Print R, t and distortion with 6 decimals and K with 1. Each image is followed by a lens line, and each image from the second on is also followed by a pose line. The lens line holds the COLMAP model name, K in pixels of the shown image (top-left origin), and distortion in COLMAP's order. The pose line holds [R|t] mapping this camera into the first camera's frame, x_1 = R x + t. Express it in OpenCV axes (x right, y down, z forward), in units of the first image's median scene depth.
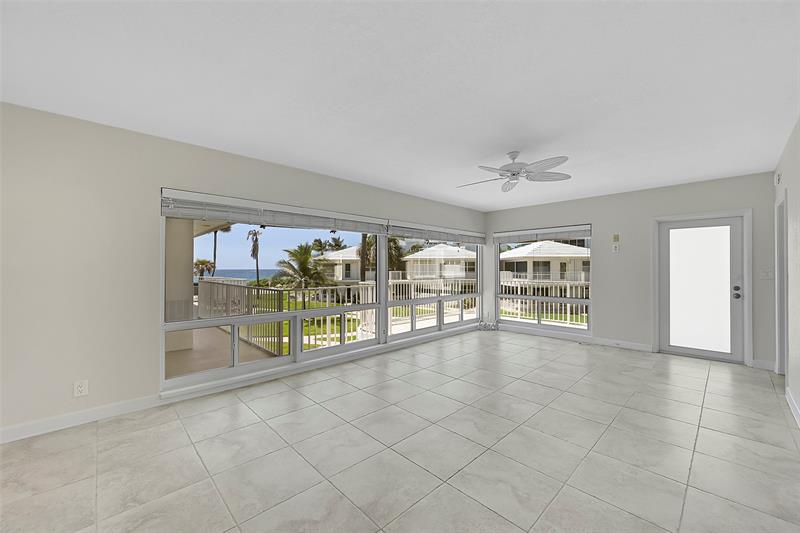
lens RADIAL K [[314.8, 0, 399.7], [0, 314.8, 266.6], [0, 0, 1]] dist [-0.000572, 0.000227]
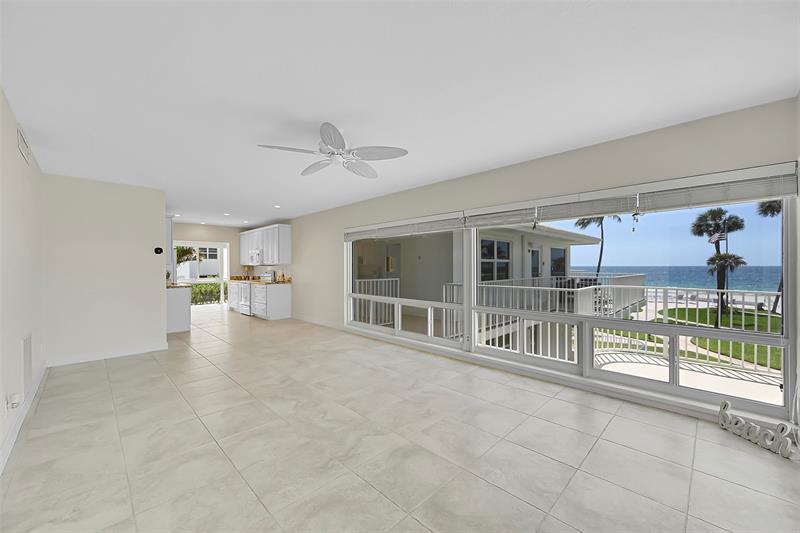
lens RADIAL K [[314.8, 0, 398.8], [0, 314.8, 265.0], [0, 0, 1]] dist [-0.000572, 0.000227]
pose [[0.014895, -0.000742, -0.999889, 0.130979], [0.008637, 0.999963, -0.000613, 0.000079], [0.999852, -0.008627, 0.014900, 0.125704]]
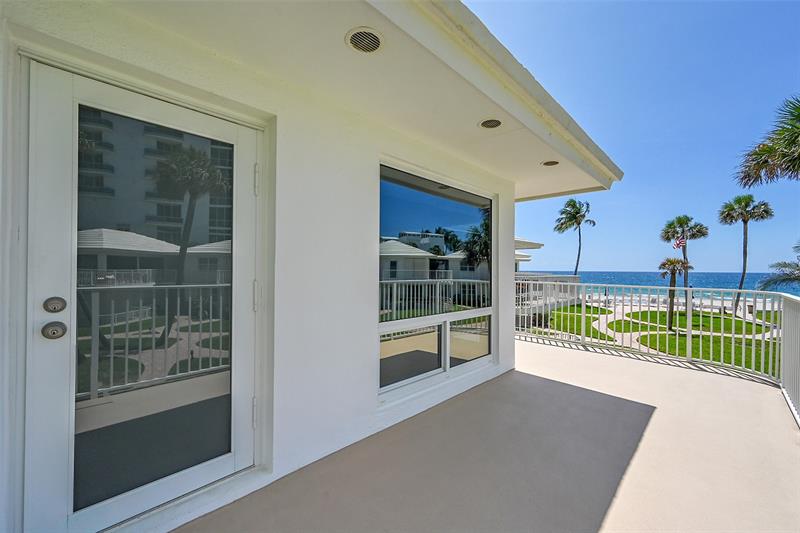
lens RADIAL K [[320.8, 0, 397.9], [0, 320.8, 267.7], [0, 0, 1]] dist [-0.004007, 0.000814]
pose [[0.020502, -0.001178, -0.999789, 0.185925], [-0.001526, 0.999998, -0.001209, 0.003138], [0.999789, 0.001551, 0.020500, 0.180163]]
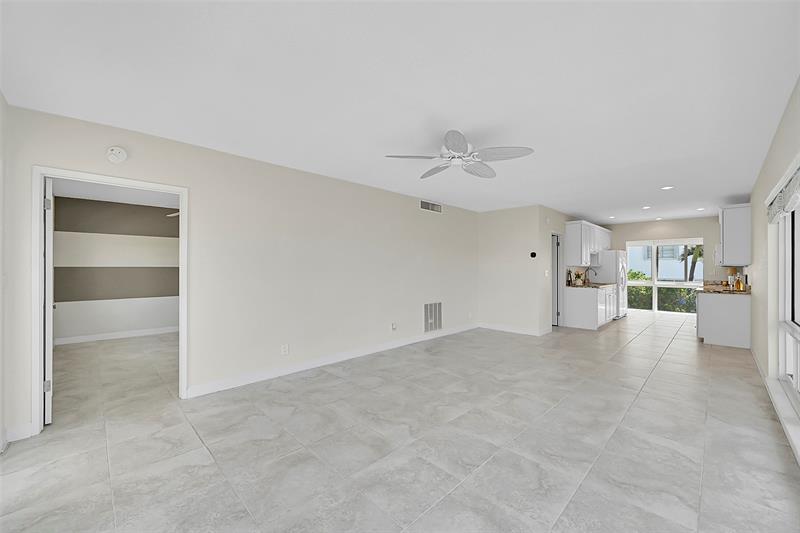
lens RADIAL K [[314.8, 0, 393.6], [0, 314.8, 273.4], [0, 0, 1]] dist [-0.000572, 0.000227]
pose [[-0.999986, -0.000081, -0.005360, 0.058682], [-0.000140, 0.999940, 0.010941, 0.001334], [0.005359, 0.010942, -0.999926, 0.199052]]
